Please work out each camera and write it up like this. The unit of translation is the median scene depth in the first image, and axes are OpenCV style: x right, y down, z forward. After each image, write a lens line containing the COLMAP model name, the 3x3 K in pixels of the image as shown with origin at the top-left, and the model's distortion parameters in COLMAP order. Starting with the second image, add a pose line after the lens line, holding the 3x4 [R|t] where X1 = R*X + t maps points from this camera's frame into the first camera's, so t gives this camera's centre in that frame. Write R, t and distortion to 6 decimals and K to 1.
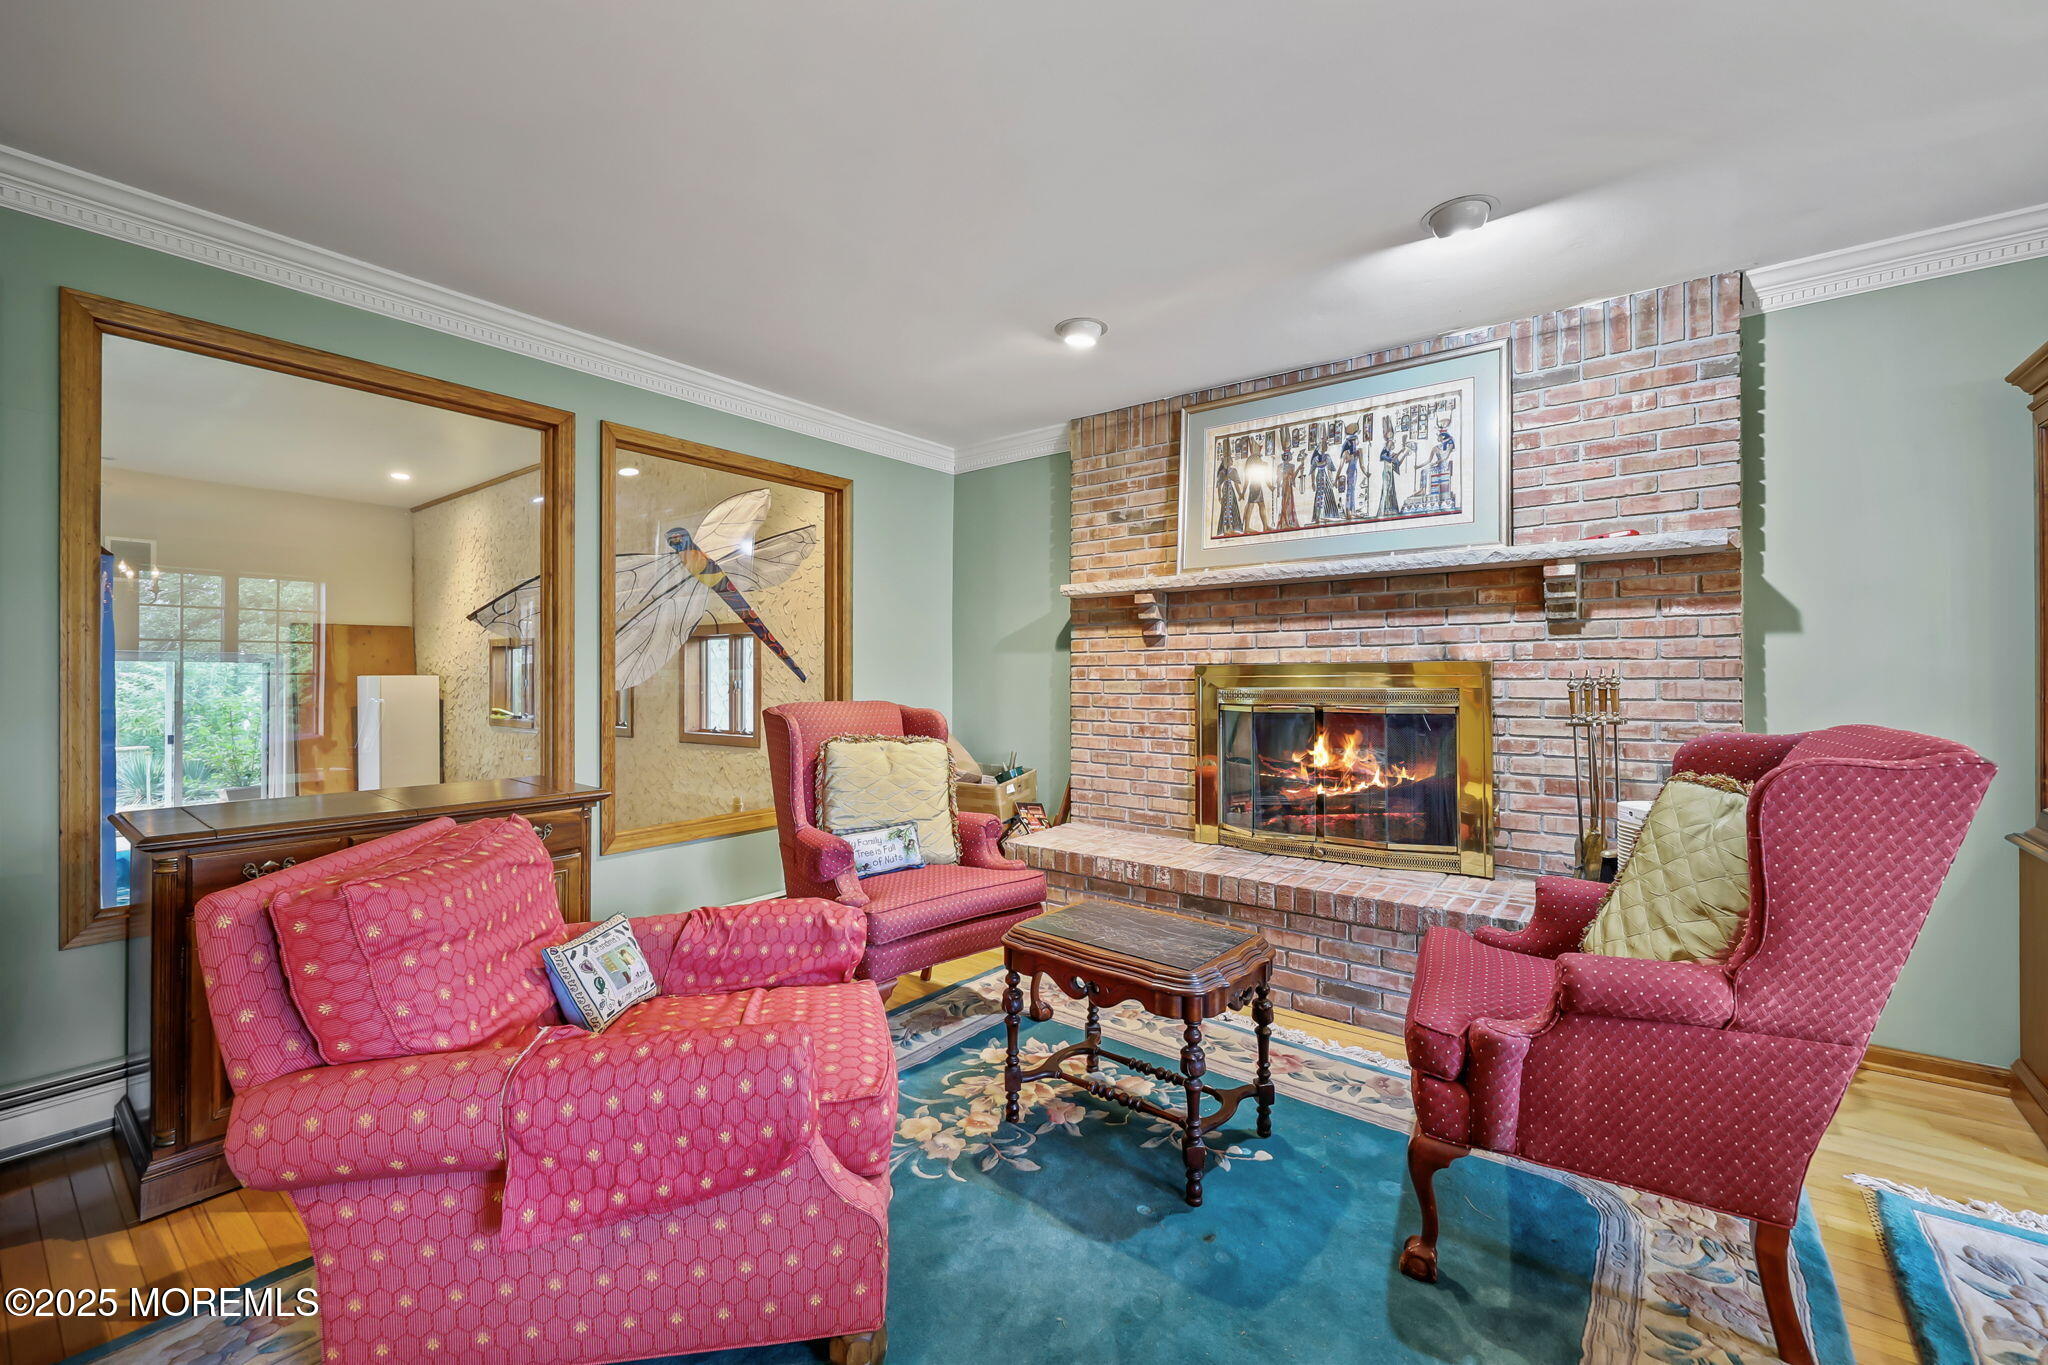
lens RADIAL K [[826.7, 0, 1020.6], [0, 826.7, 676.0], [0, 0, 1]] dist [-0.000976, -0.000021]
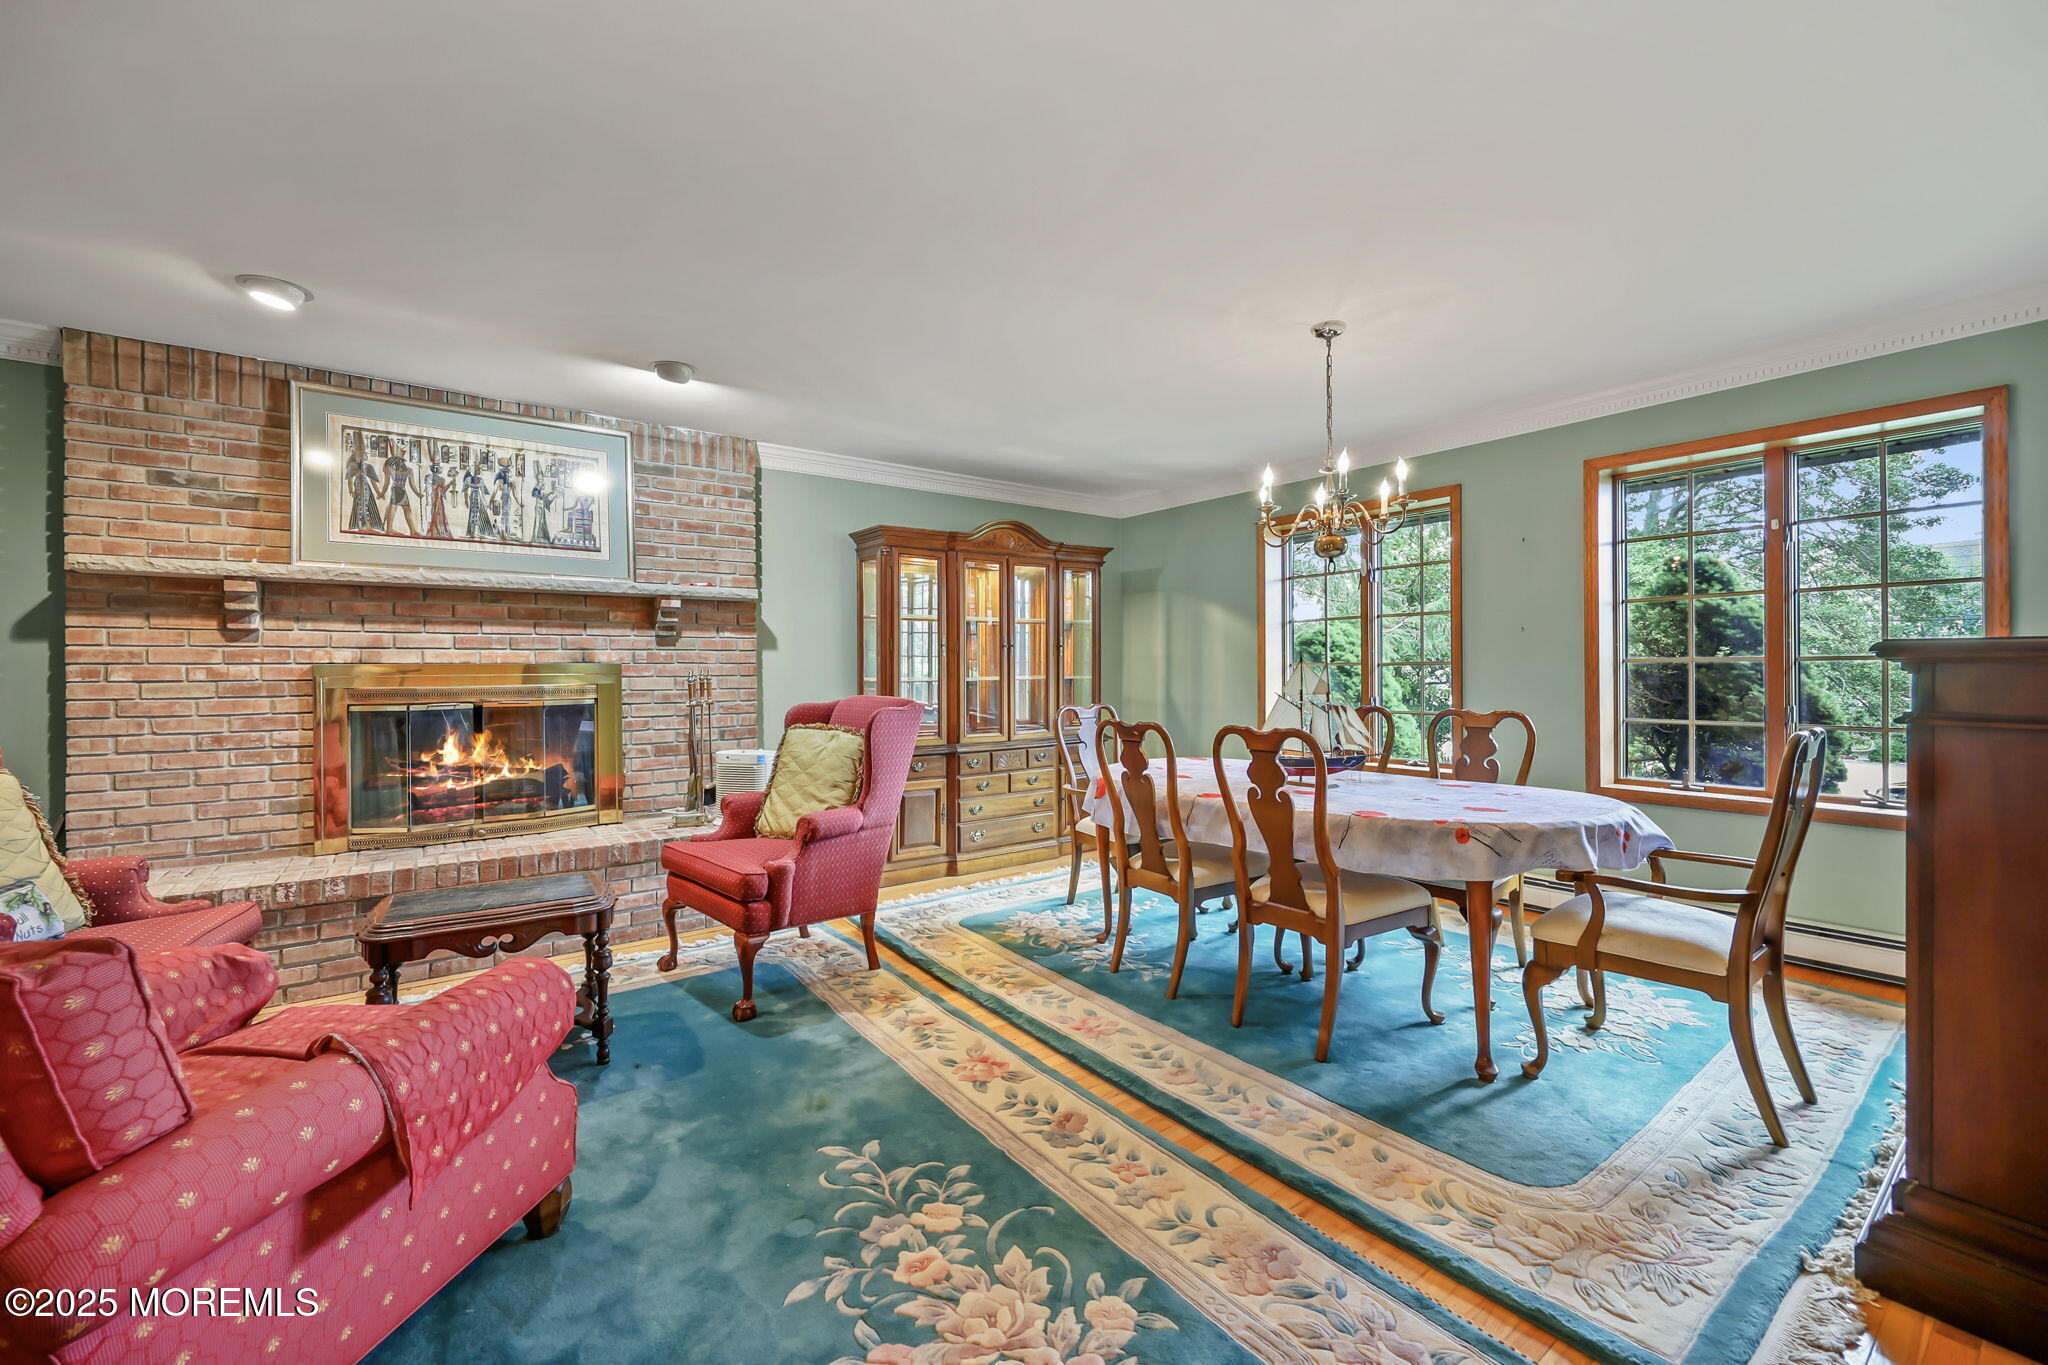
lens RADIAL K [[826.7, 0, 1035.1], [0, 826.7, 674.0], [0, 0, 1]] dist [-0.000976, -0.000021]
pose [[0.271997, -0.003156, 0.962293, -0.511105], [0.004427, 0.999988, 0.002029, -0.000789], [-0.962288, 0.003708, 0.272008, -0.030284]]
